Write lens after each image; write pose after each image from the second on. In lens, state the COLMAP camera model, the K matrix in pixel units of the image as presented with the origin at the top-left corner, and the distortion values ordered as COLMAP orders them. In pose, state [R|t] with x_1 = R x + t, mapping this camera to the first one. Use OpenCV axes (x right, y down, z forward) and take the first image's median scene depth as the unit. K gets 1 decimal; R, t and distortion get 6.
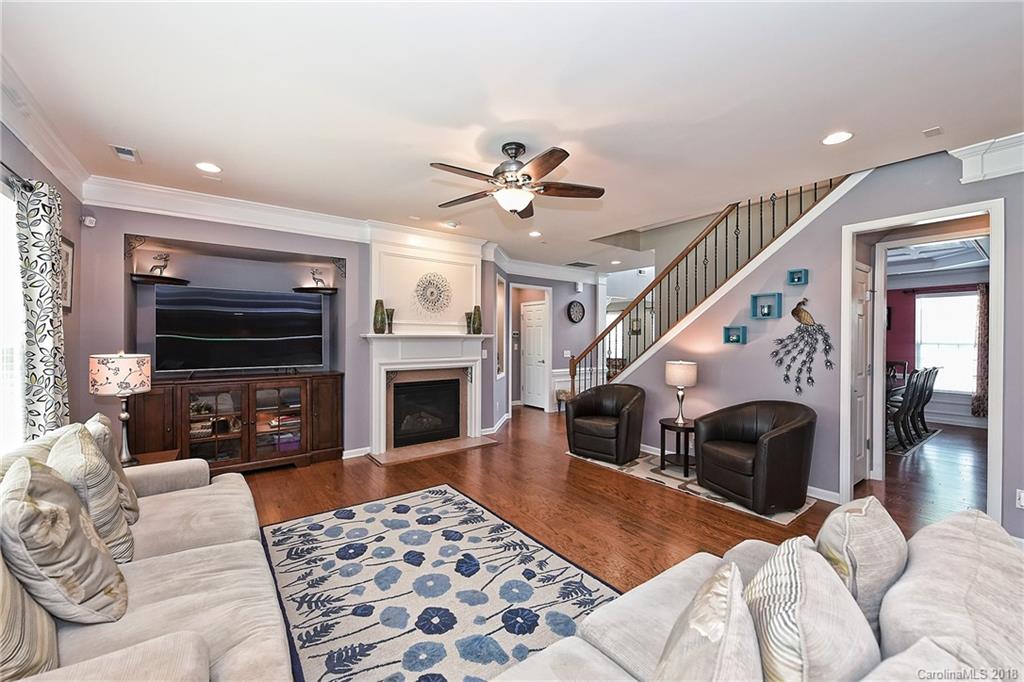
lens RADIAL K [[404.9, 0, 514.3], [0, 404.9, 339.9], [0, 0, 1]] dist [0.000945, -0.000355]
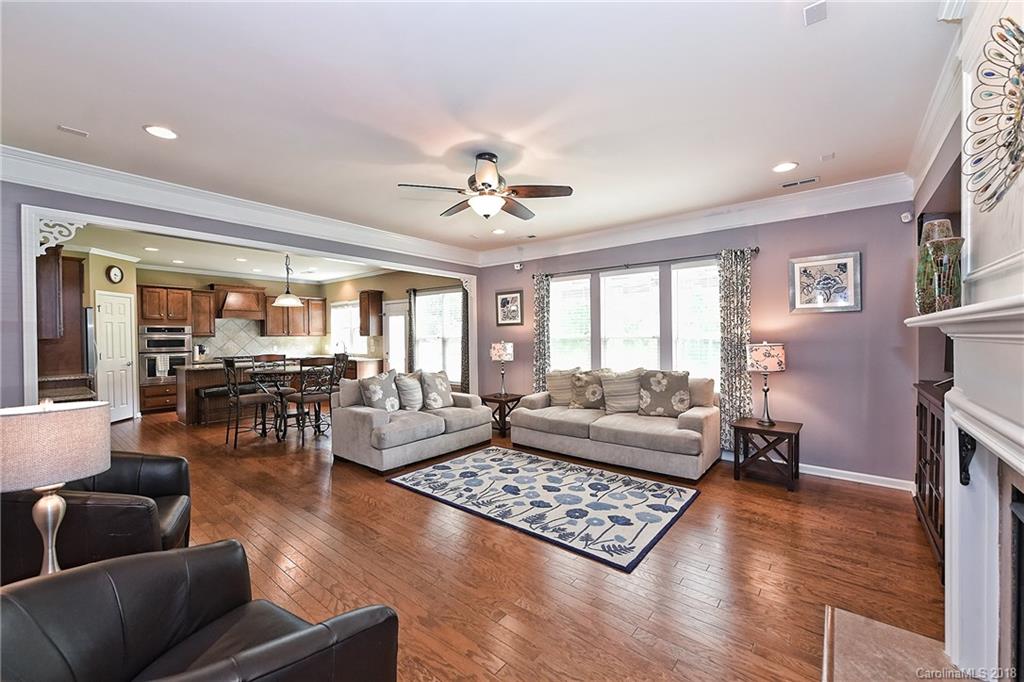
lens RADIAL K [[404.9, 0, 514.3], [0, 404.9, 339.9], [0, 0, 1]] dist [0.000945, -0.000355]
pose [[-0.969197, 0.006100, -0.246210, 0.212530], [0.002318, 0.999875, 0.015651, -0.001539], [0.246274, 0.014598, -0.969090, 2.234053]]
